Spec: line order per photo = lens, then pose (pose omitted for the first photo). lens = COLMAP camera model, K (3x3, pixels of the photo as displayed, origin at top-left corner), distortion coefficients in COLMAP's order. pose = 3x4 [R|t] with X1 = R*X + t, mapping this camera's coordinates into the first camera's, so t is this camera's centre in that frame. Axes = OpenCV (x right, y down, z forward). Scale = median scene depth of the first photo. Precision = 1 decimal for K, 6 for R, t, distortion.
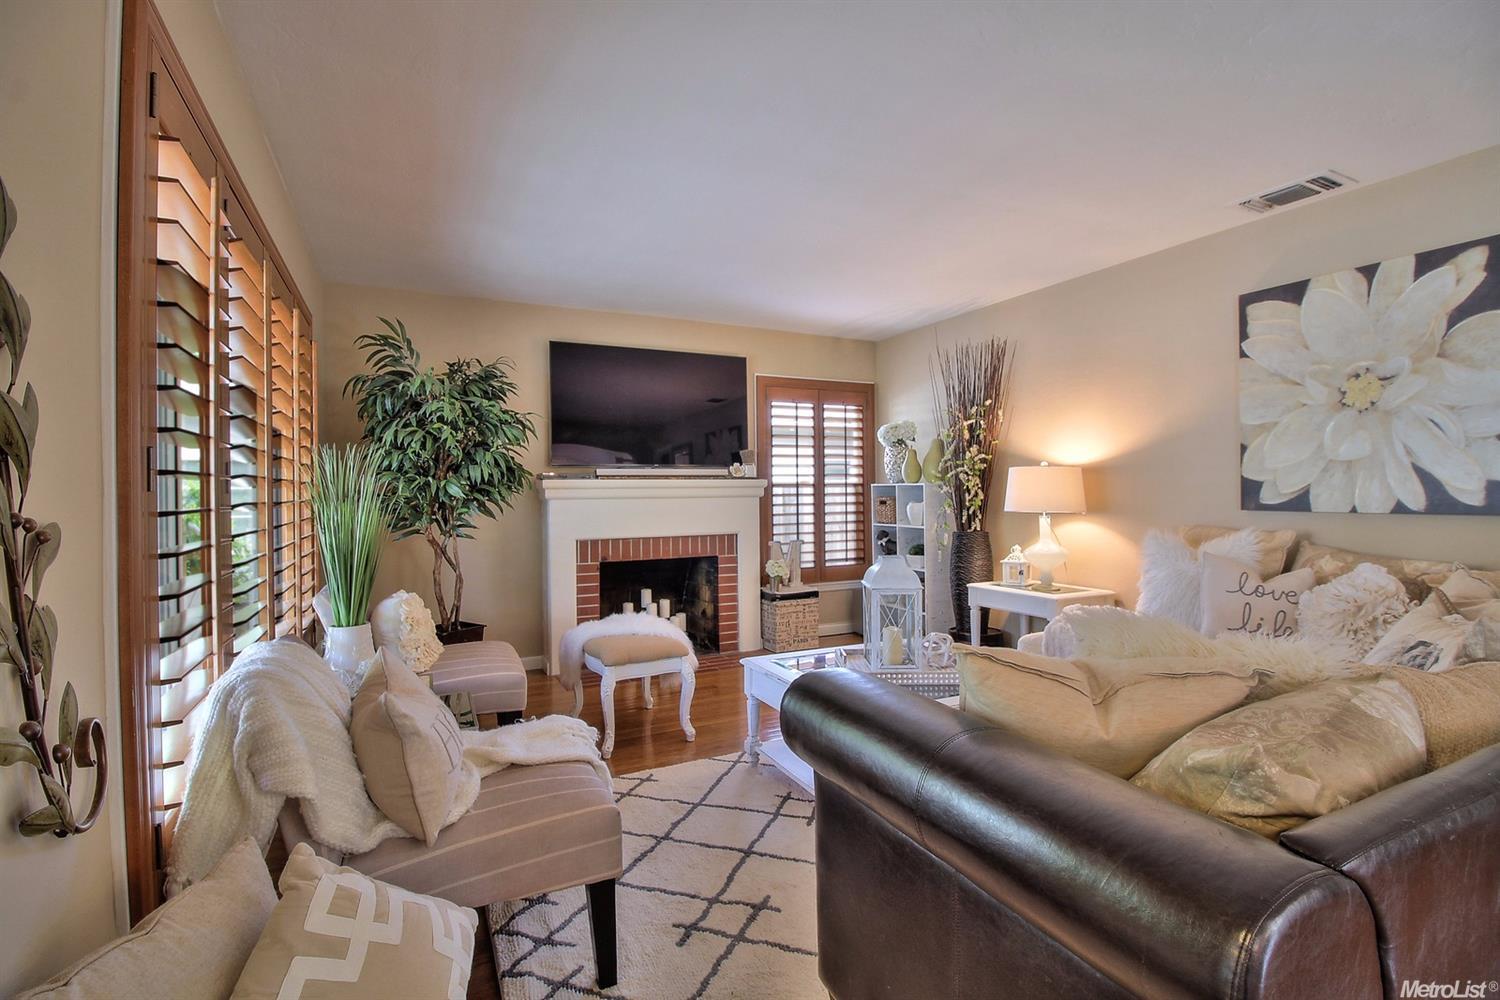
lens RADIAL K [[687.0, 0, 747.1], [0, 687.0, 489.4], [0, 0, 1]] dist [0.022037, -0.016025]
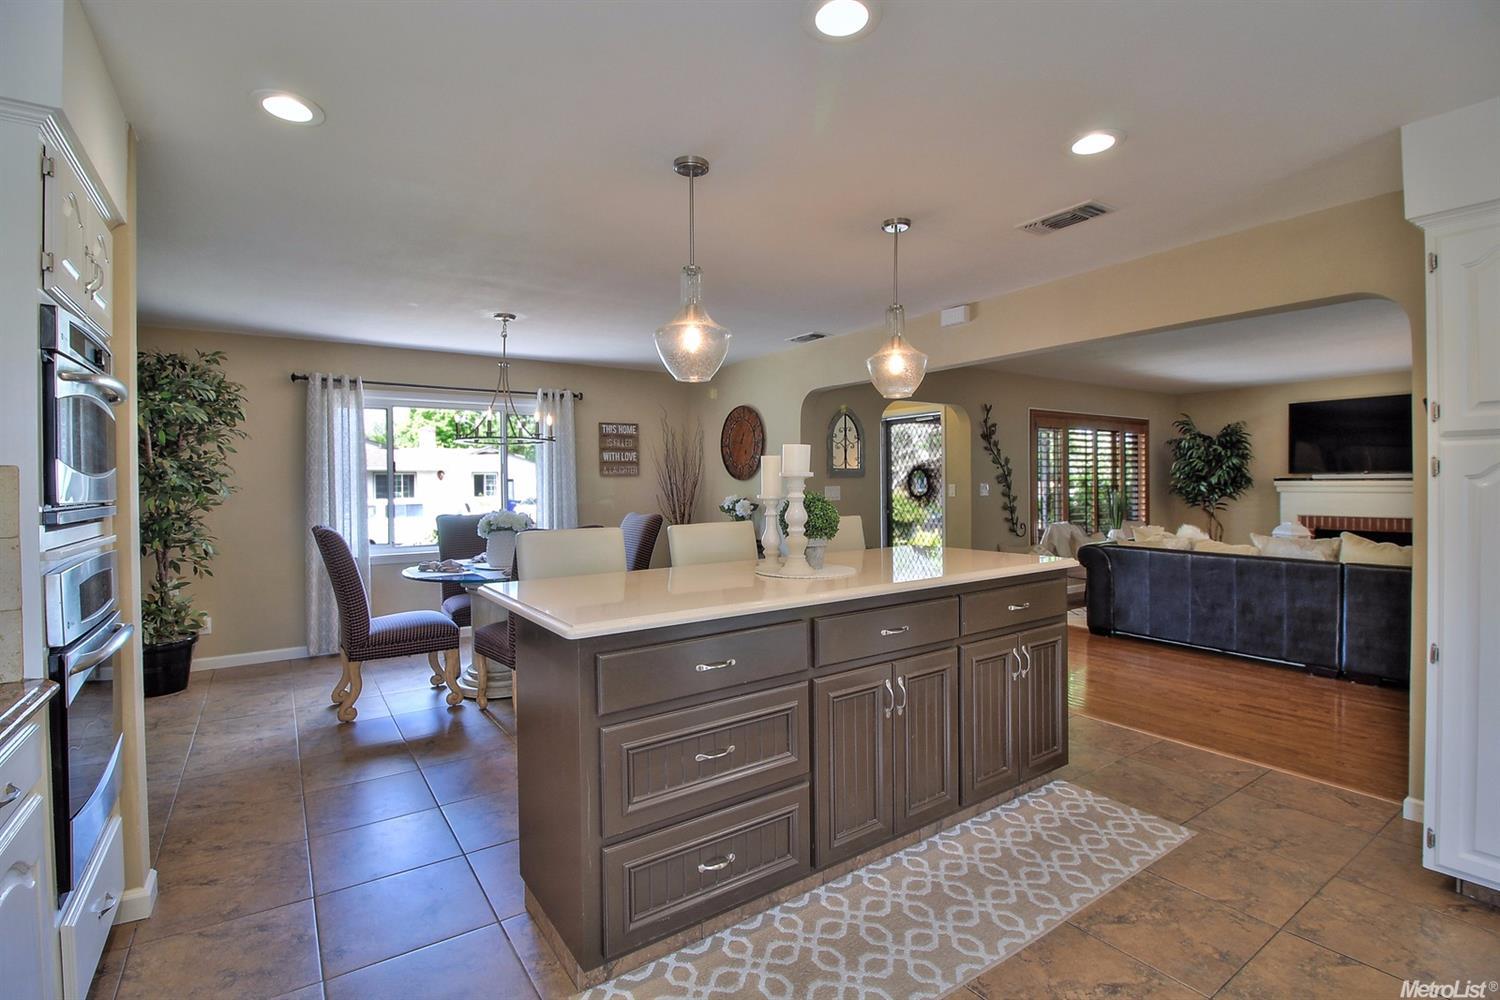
lens RADIAL K [[696.5, 0, 746.5], [0, 696.5, 490.0], [0, 0, 1]] dist [0.007635, -0.016207]
pose [[0.142640, 0.017074, -0.989627, 1.752963], [0.011842, 0.999750, 0.018955, -0.057196], [0.989704, -0.014423, 0.142402, -0.871929]]
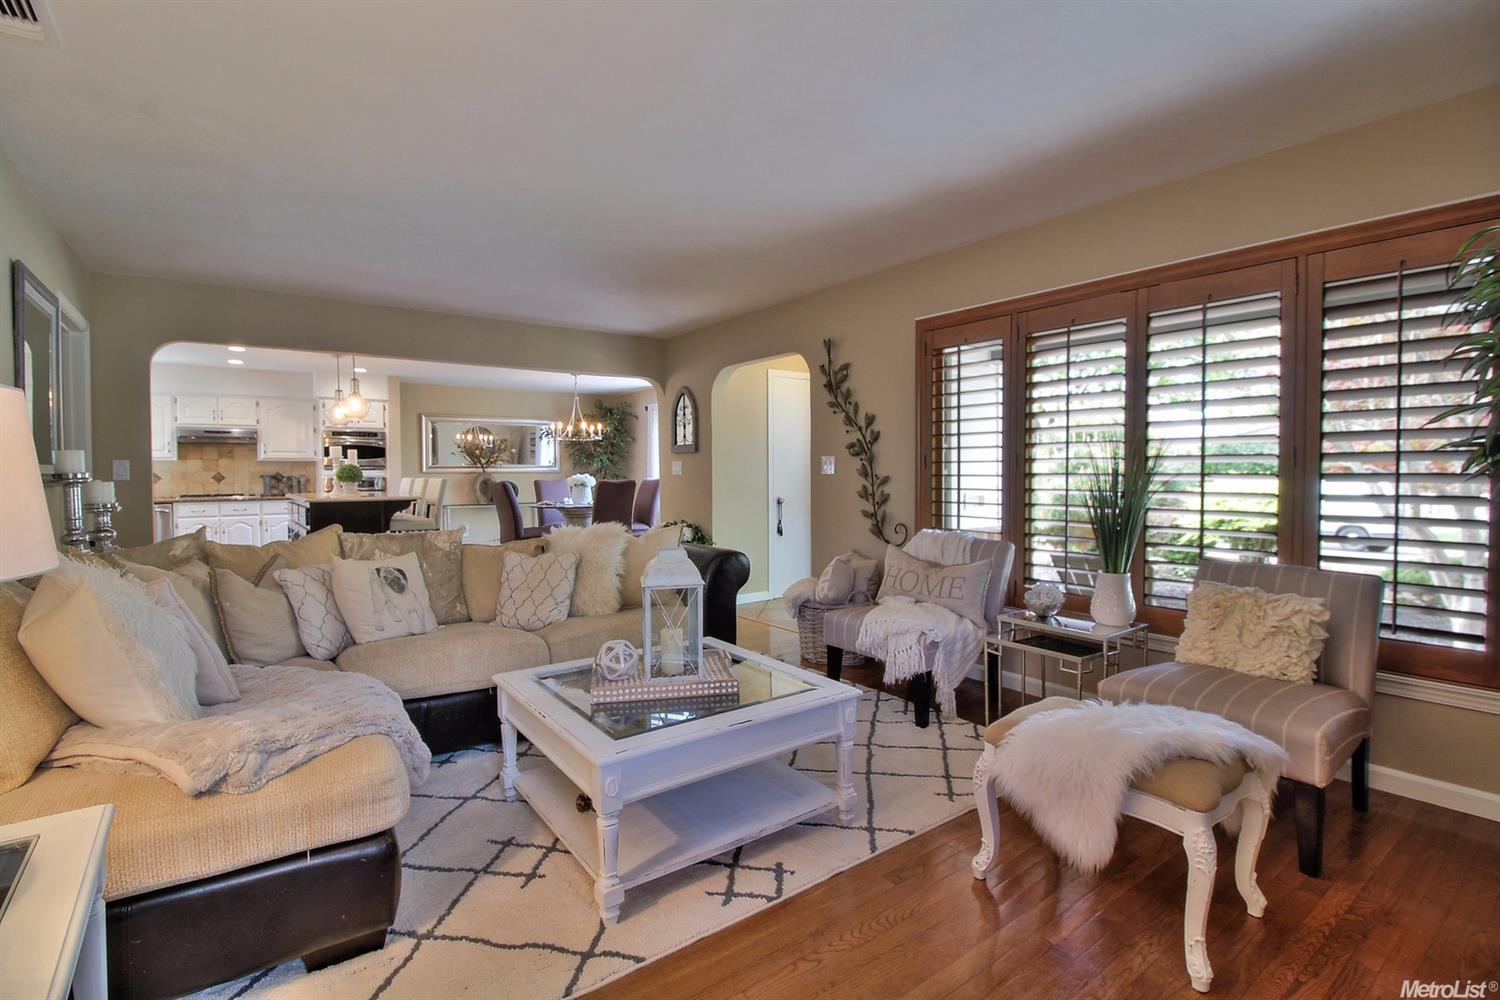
lens RADIAL K [[696.5, 0, 746.5], [0, 696.5, 490.0], [0, 0, 1]] dist [0.007635, -0.016207]
pose [[-0.983531, 0.019004, -0.179736, 0.219497], [0.014702, 0.999573, 0.025241, 0.001191], [0.180139, 0.022182, -0.983391, 1.484835]]
